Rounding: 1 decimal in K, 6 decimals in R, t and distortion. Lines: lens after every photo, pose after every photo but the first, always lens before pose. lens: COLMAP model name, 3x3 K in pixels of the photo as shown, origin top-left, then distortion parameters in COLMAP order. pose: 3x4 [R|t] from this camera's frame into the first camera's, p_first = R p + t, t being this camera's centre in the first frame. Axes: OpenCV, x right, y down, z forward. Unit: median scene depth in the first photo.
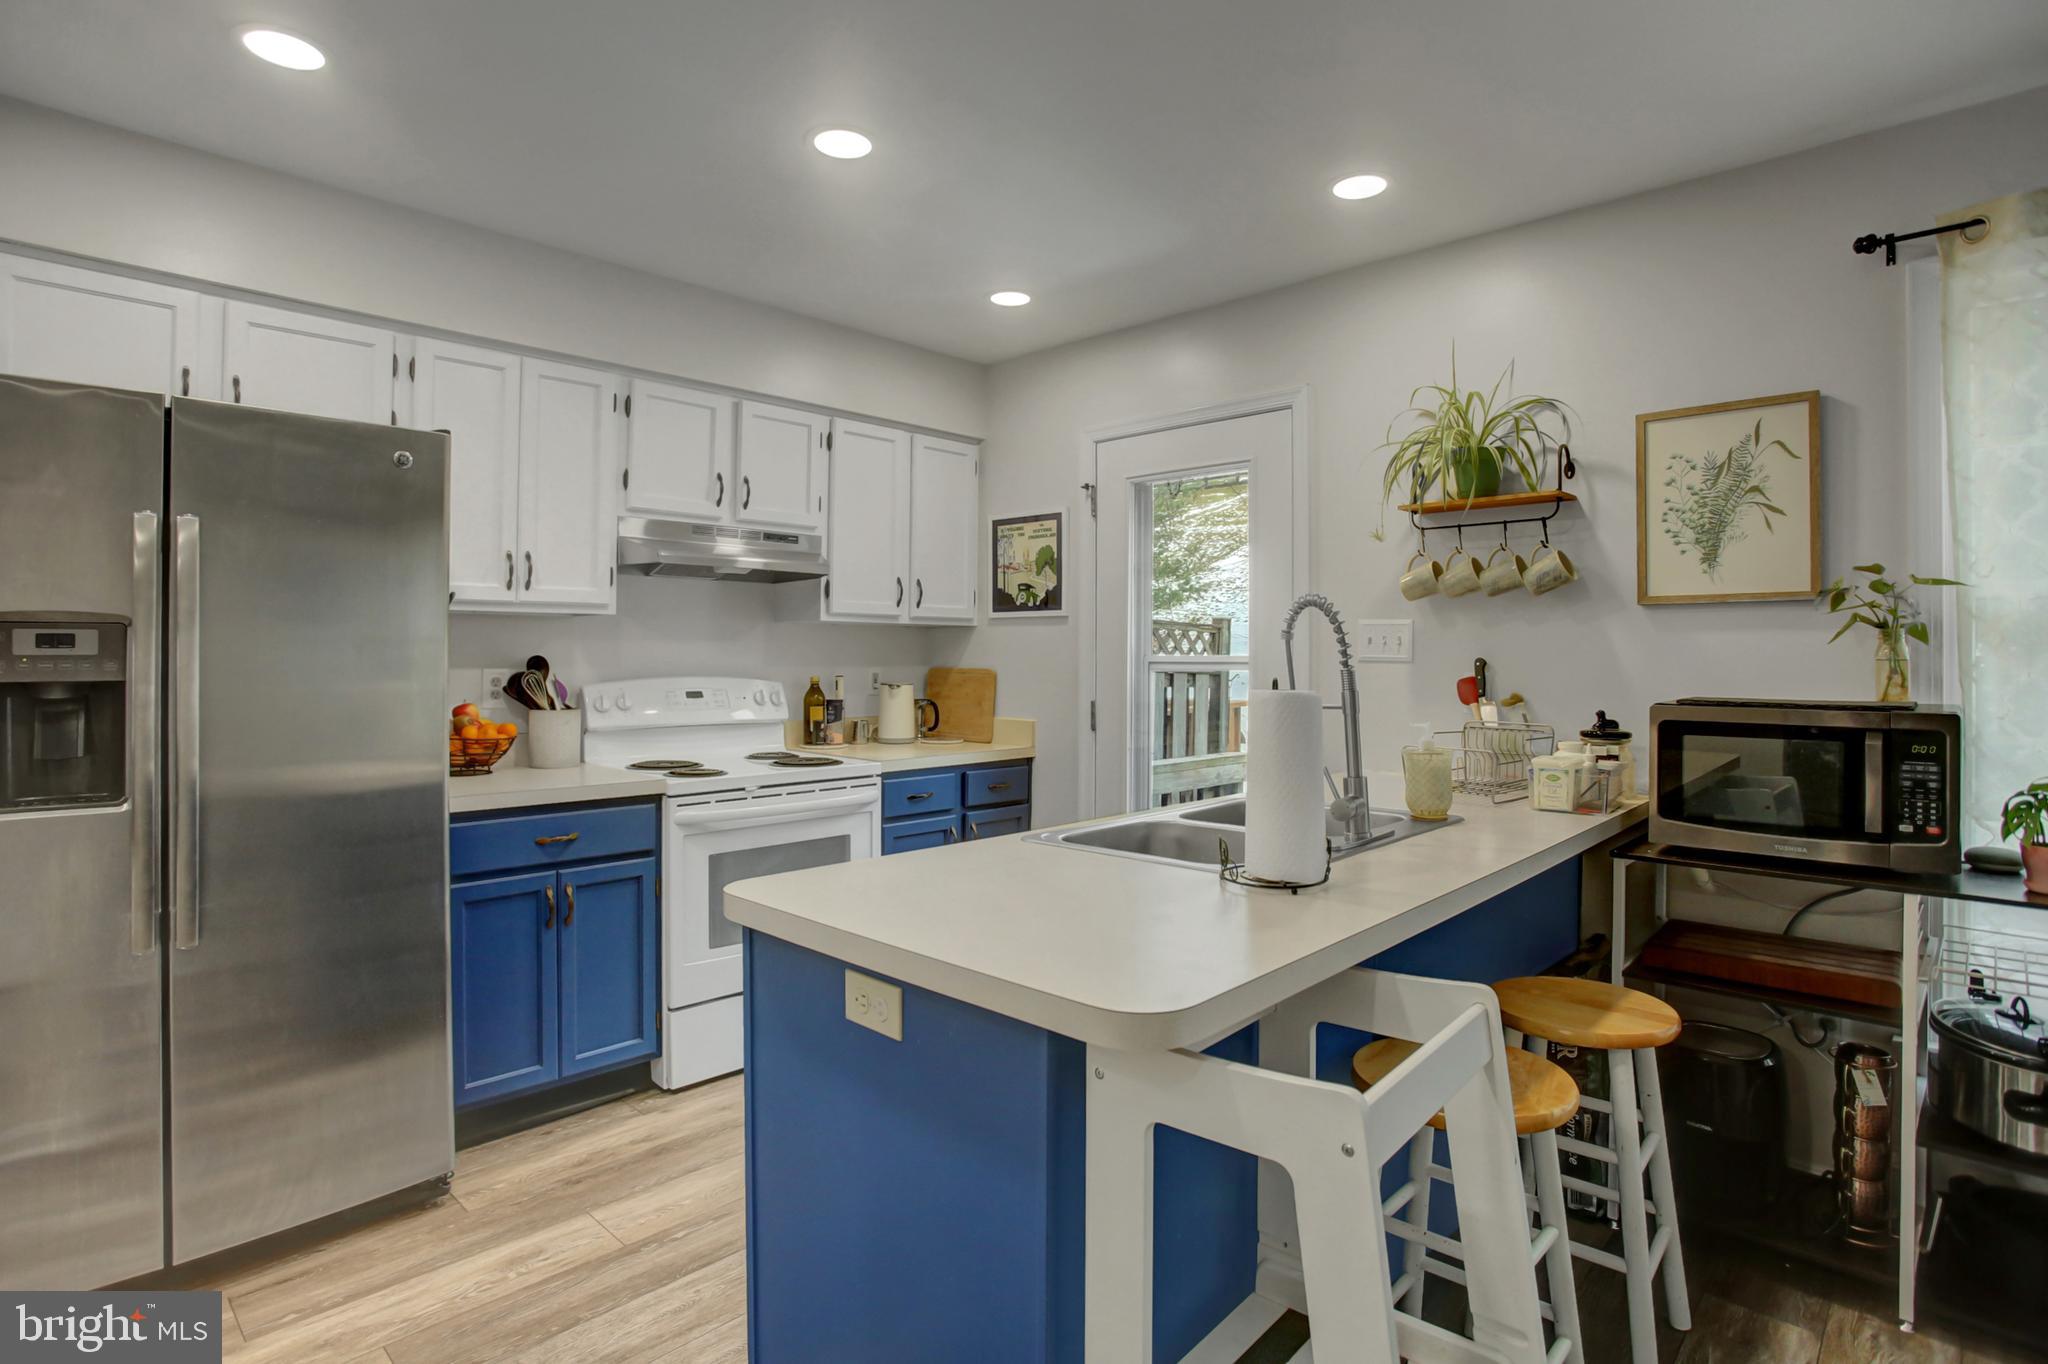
lens RADIAL K [[1049.6, 0, 1038.0], [0, 1049.6, 679.7], [0, 0, 1]] dist [-0.081759, 0.039163]
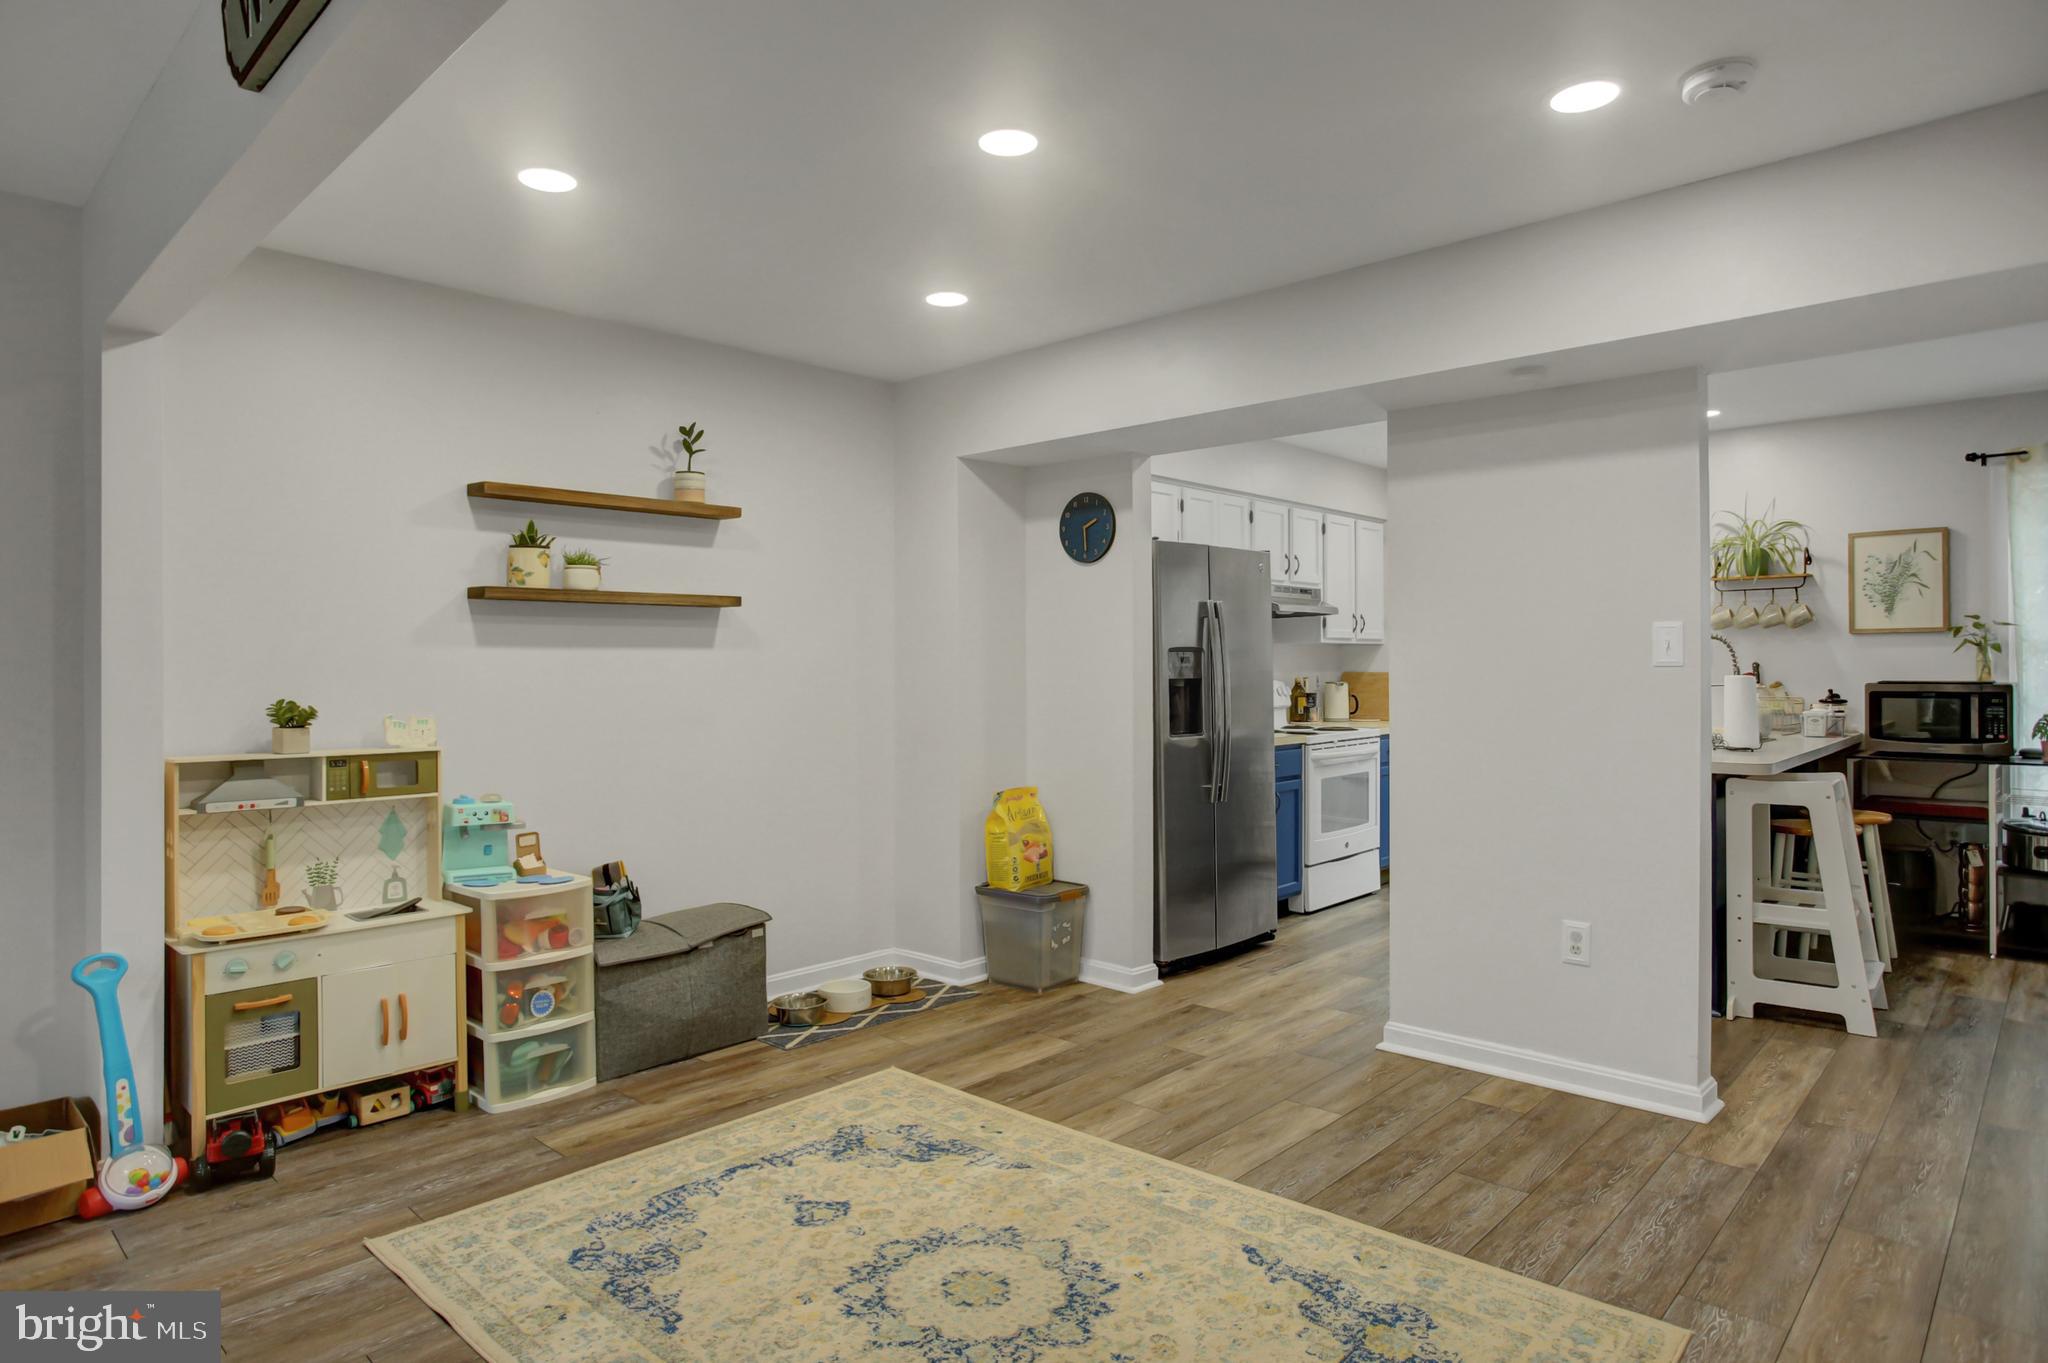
lens RADIAL K [[1243.7, 0, 1027.1], [0, 1243.7, 699.6], [0, 0, 1]] dist [-0.050233, 0.042748]
pose [[0.999529, -0.011048, 0.028645, -1.128068], [0.010847, 0.999915, 0.007192, 0.018925], [-0.028722, -0.006878, 0.999564, -1.382843]]
